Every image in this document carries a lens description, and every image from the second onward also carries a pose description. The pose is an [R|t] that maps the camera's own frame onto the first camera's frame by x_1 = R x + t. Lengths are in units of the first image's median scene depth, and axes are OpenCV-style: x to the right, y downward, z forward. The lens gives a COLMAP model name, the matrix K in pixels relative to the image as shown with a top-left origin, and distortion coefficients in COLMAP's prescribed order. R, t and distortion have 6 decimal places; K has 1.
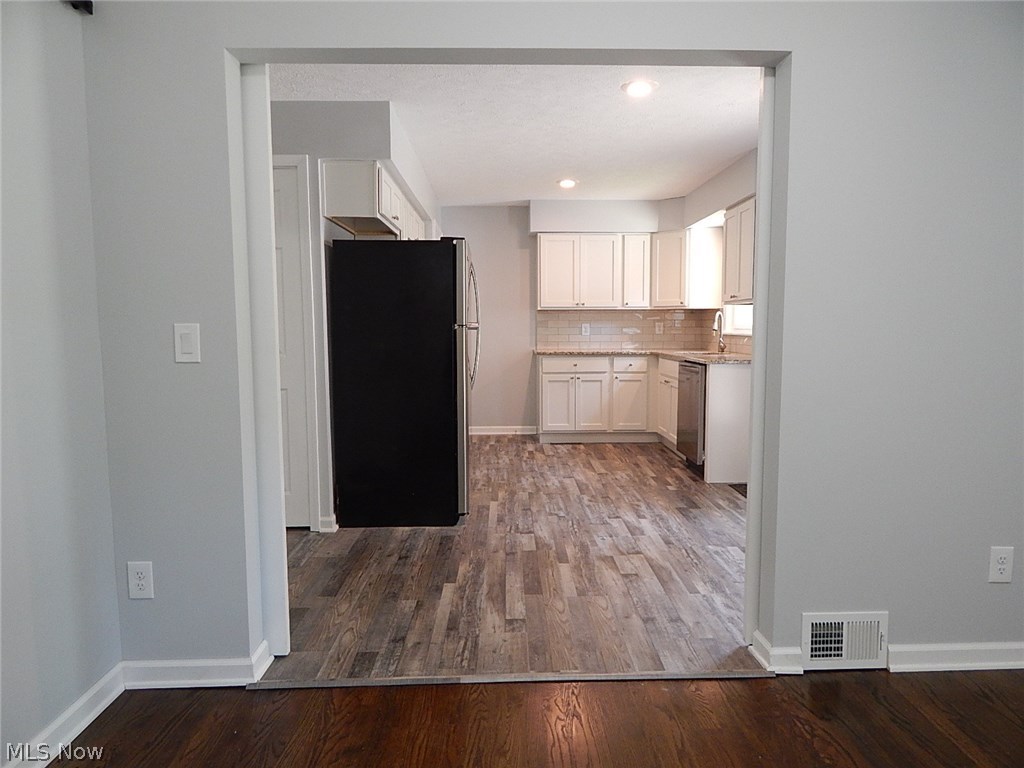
lens RADIAL K [[680.7, 0, 513.6], [0, 680.7, 383.9], [0, 0, 1]] dist [0.004430, -0.012849]
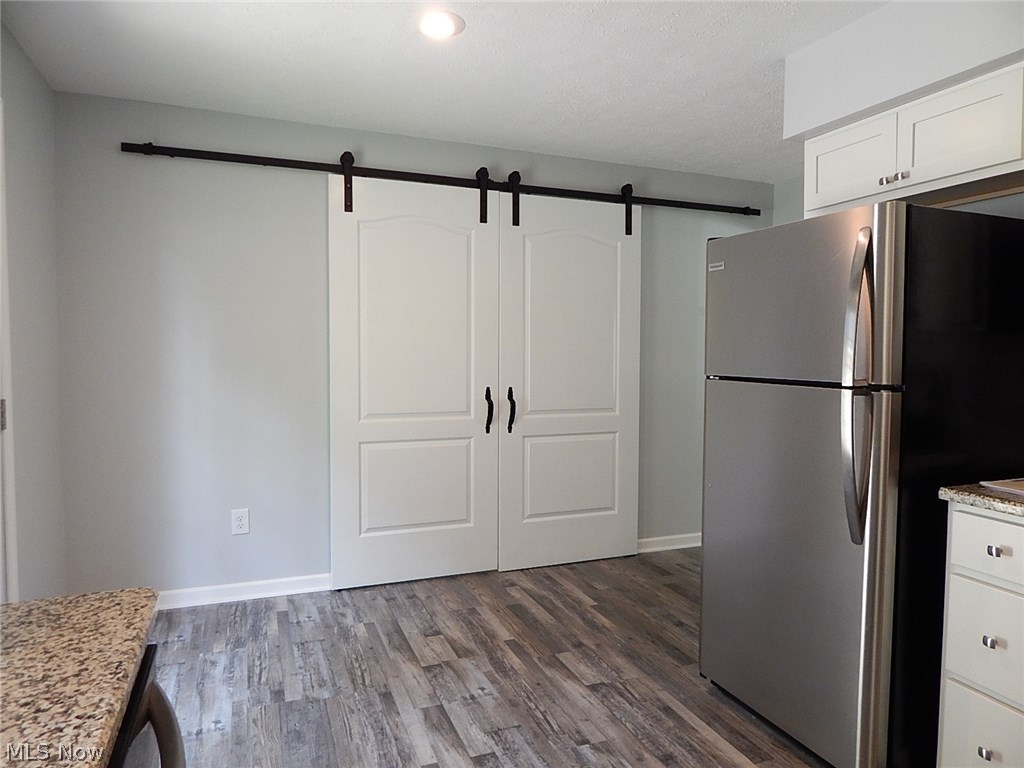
lens RADIAL K [[680.7, 0, 512.2], [0, 680.7, 383.6], [0, 0, 1]] dist [0.004430, -0.012849]
pose [[-0.938068, 0.014768, -0.346136, 0.364806], [-0.033607, 0.990500, 0.133340, -0.179607], [0.344817, 0.136715, -0.928661, 1.750575]]
